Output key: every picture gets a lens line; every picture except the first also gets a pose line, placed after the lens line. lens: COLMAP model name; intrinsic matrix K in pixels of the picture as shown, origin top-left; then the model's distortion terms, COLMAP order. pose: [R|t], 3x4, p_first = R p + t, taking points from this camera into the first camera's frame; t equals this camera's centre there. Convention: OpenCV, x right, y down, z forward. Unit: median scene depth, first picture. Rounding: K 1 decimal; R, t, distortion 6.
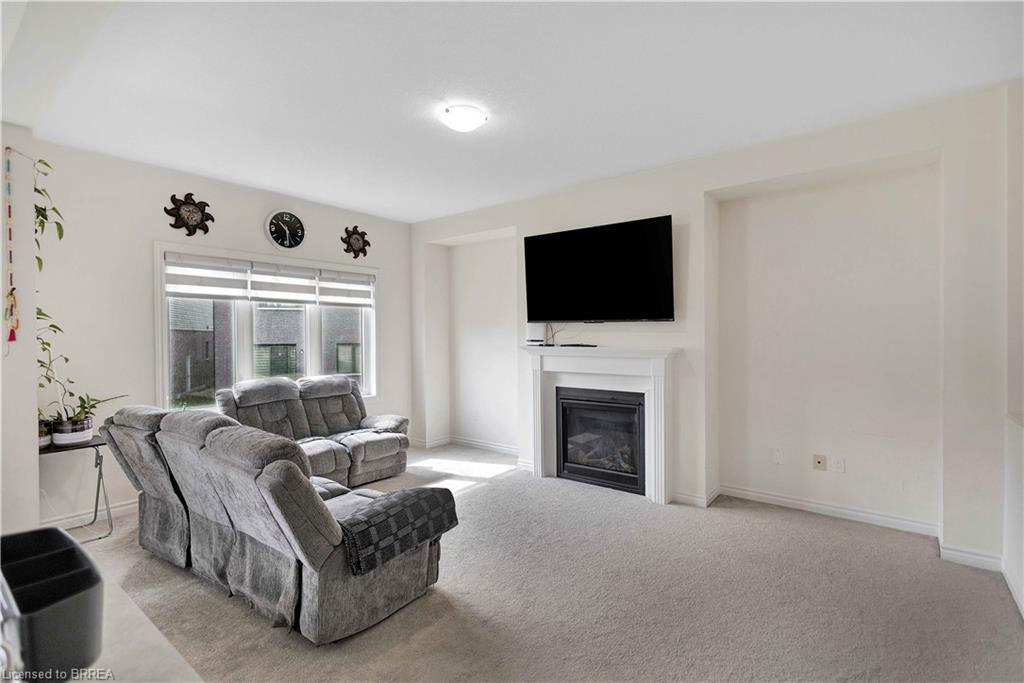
lens RADIAL K [[428.8, 0, 512.0], [0, 428.8, 341.5], [0, 0, 1]] dist [0.000119, 0.000054]
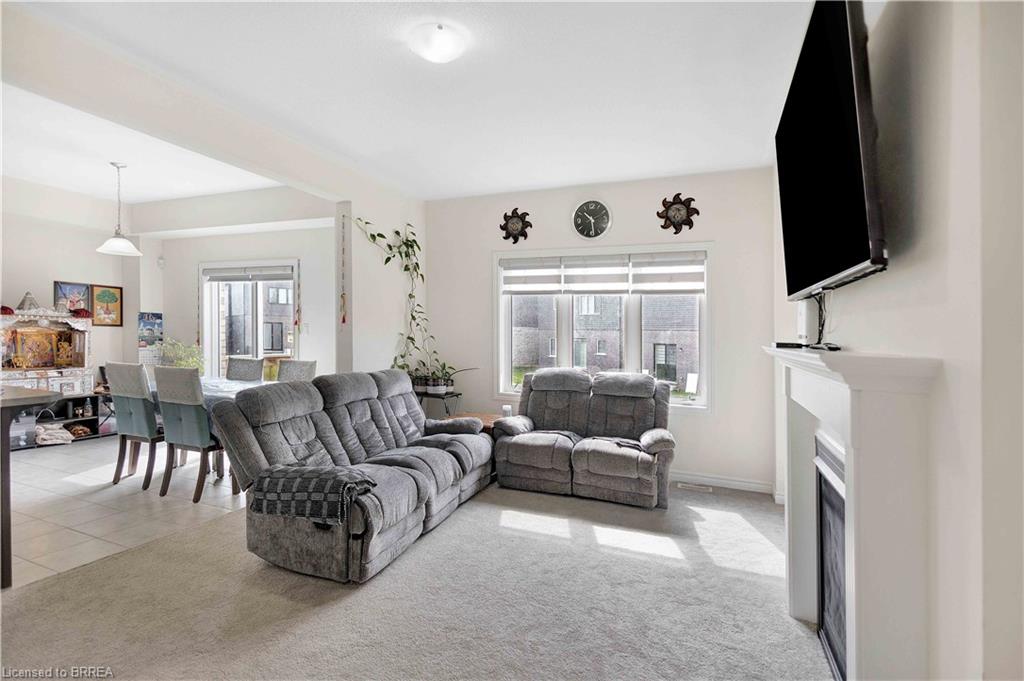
lens RADIAL K [[480.4, 0, 512.2], [0, 480.4, 342.2], [0, 0, 1]] dist [0.009525, 0.000306]
pose [[0.321953, 0.039012, -0.945952, 0.464999], [-0.034100, 0.998980, 0.029593, -0.006346], [0.946141, 0.022729, 0.322955, 0.479610]]
